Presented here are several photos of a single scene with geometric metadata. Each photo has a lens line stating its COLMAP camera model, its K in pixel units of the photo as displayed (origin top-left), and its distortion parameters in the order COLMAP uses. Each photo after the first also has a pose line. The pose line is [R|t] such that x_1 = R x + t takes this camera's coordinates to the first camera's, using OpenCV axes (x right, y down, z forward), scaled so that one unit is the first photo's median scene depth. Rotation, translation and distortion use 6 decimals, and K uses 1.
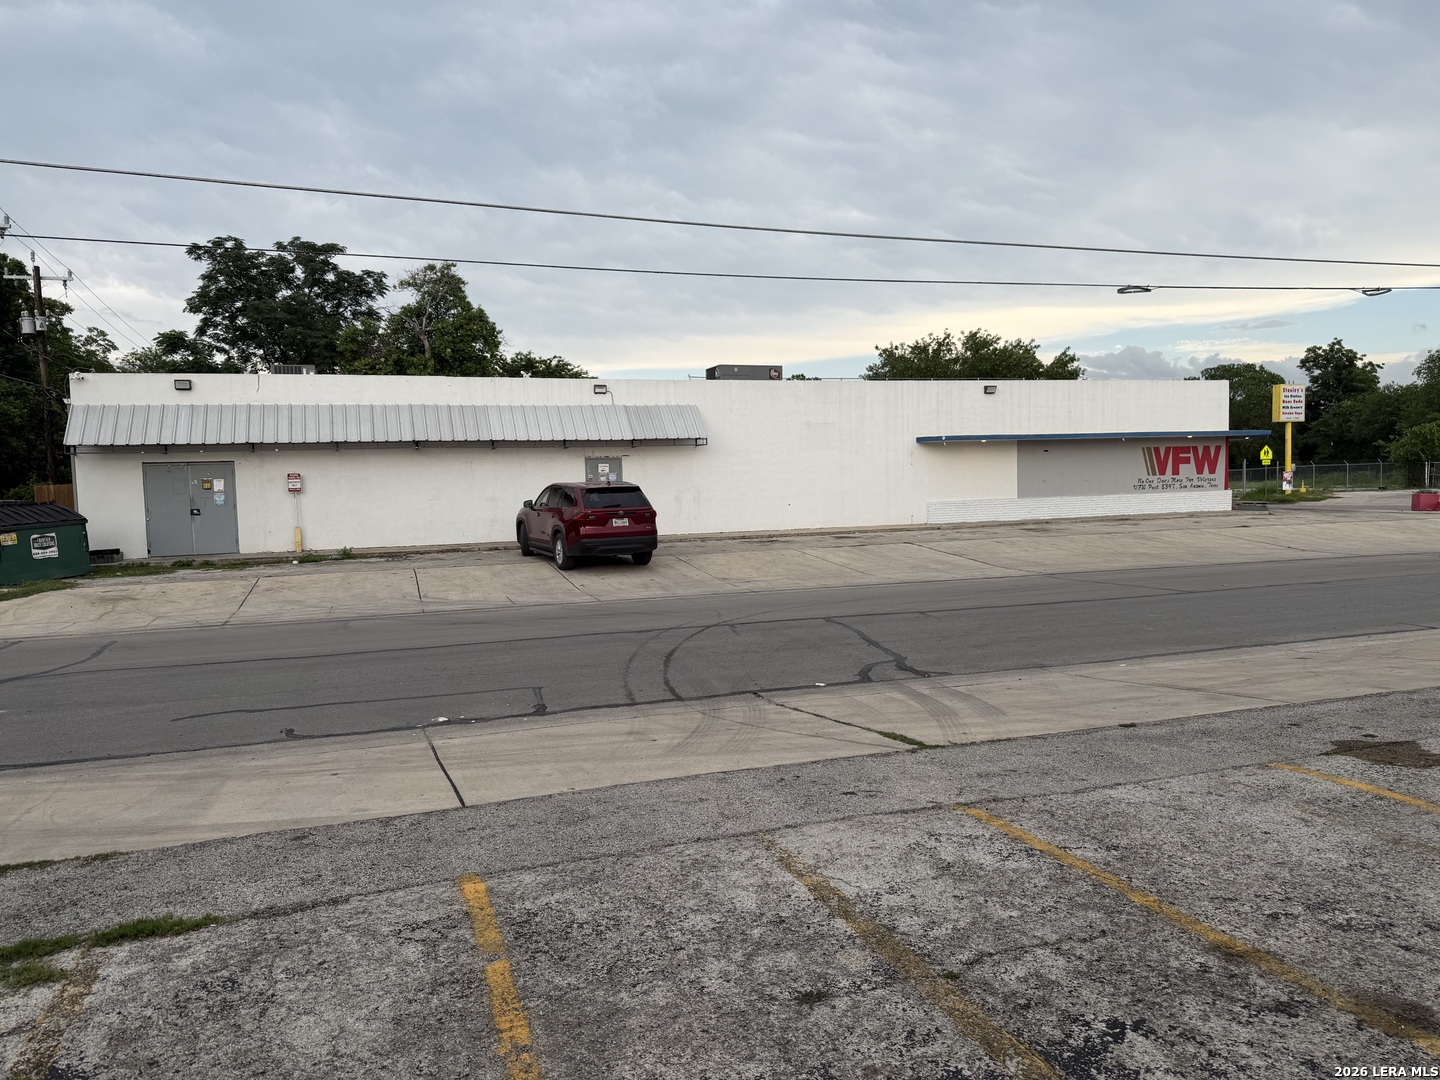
lens RADIAL K [[1013.9, 0, 720.0], [0, 1013.9, 540.0], [0, 0, 1]] dist [0.198841, -0.388759]
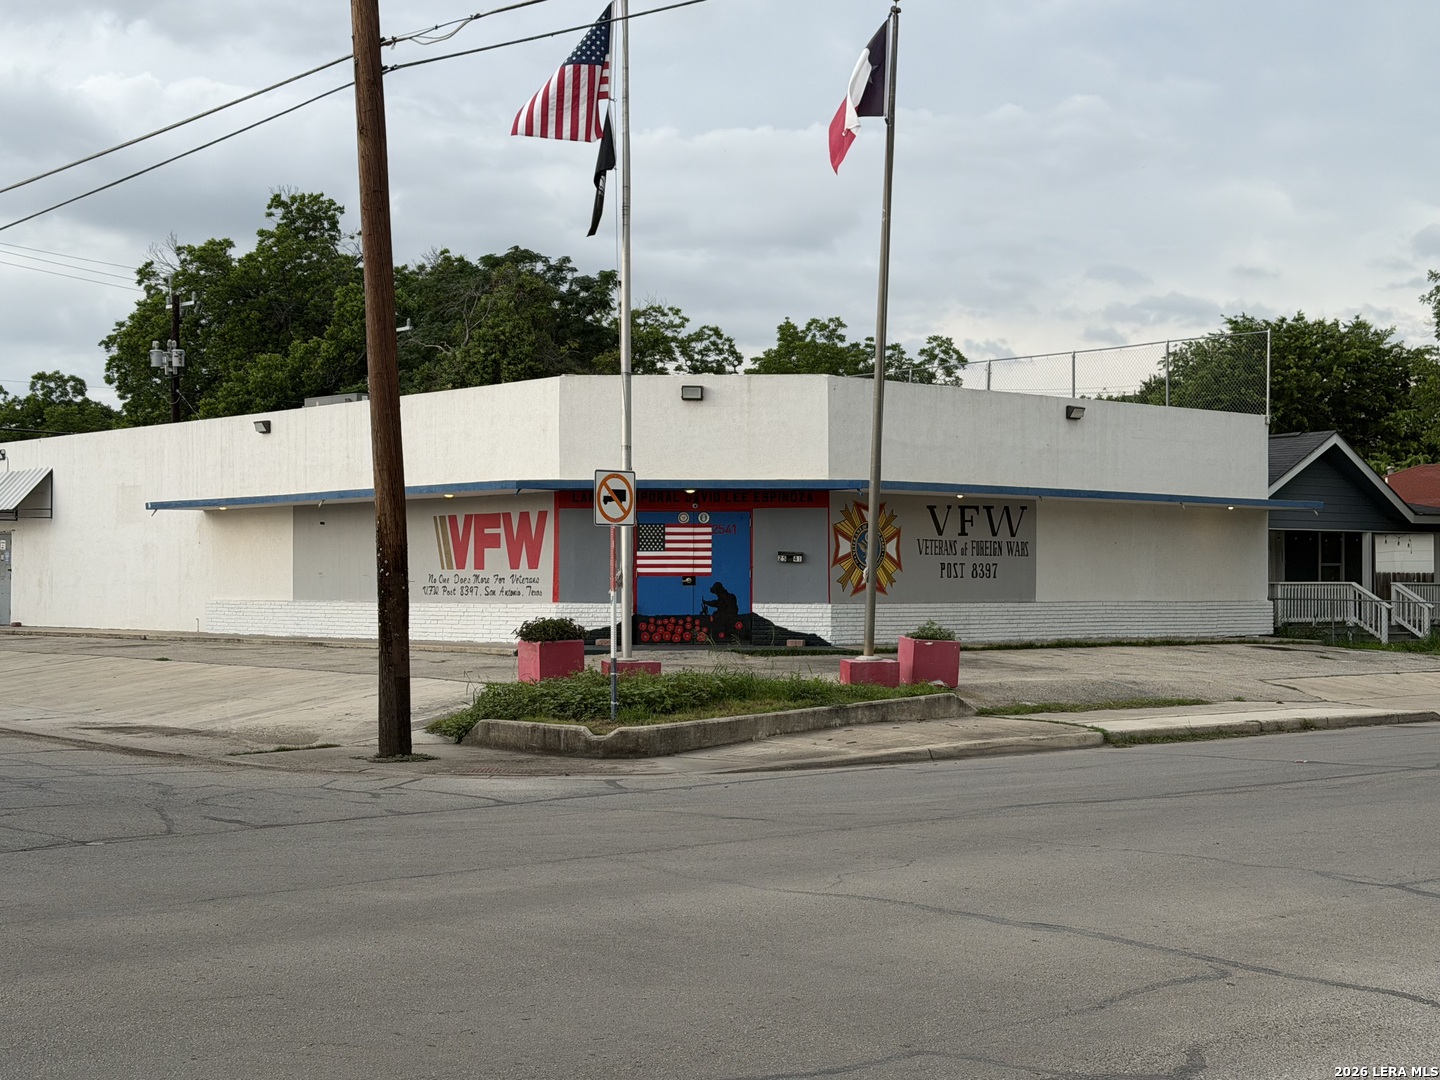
lens RADIAL K [[2115.8, 0, 720.0], [0, 2115.8, 540.0], [0, 0, 1]] dist [0.185933, 0.005973]
pose [[0.369032, 0.008470, -0.929378, 1.550900], [-0.061494, 0.997990, -0.015323, -0.072370], [0.927380, 0.062805, 0.368811, 0.764653]]
